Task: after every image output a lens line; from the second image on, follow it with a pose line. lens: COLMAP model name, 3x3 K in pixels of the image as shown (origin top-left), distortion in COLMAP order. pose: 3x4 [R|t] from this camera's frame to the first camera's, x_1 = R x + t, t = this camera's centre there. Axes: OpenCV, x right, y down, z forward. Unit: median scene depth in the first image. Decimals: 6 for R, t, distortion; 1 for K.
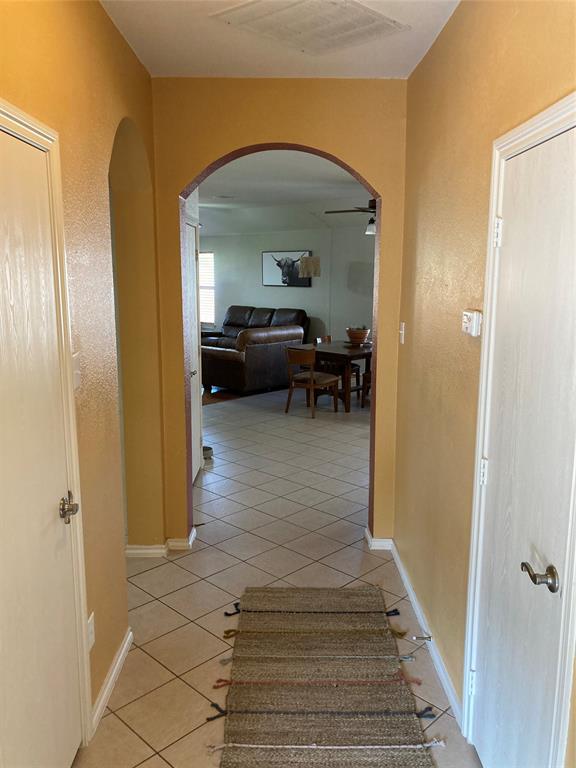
lens RADIAL K [[629.0, 0, 288.0], [0, 629.0, 384.0], [0, 0, 1]] dist [0.118614, 0.000174]
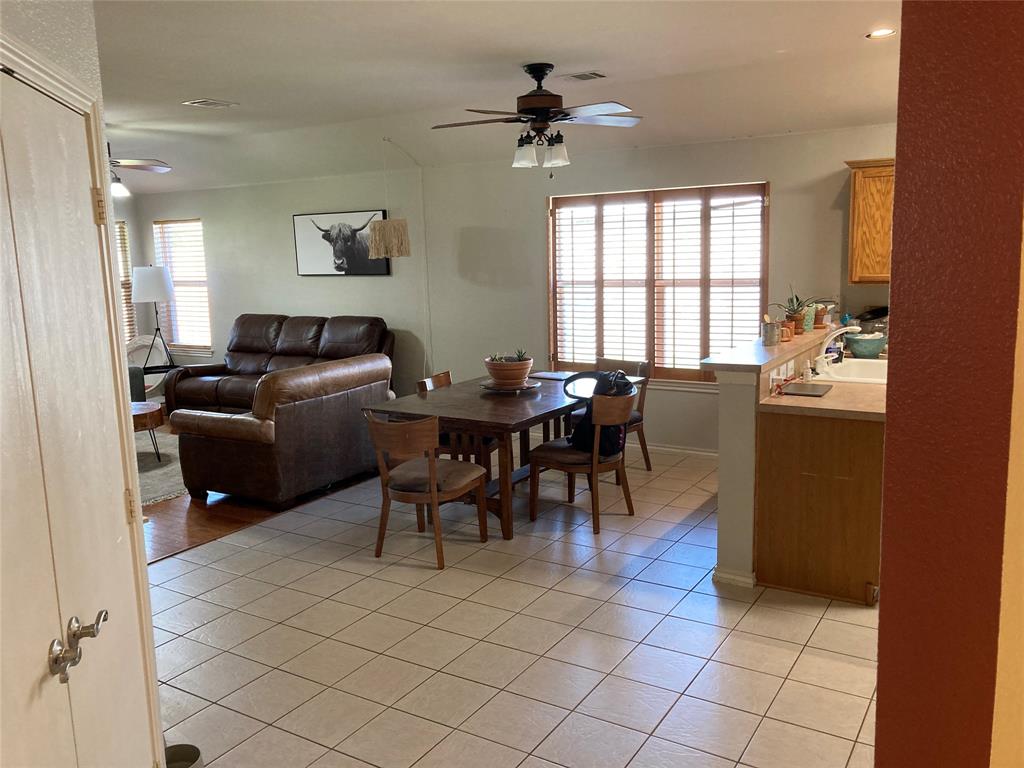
lens RADIAL K [[837.4, 0, 512.0], [0, 837.4, 384.0], [0, 0, 1]] dist [0.030933, -0.001262]
pose [[0.975887, -0.069118, 0.207044, -0.018318], [0.072148, 0.997369, -0.007108, -0.048682], [-0.206008, 0.021875, 0.978306, 0.279082]]
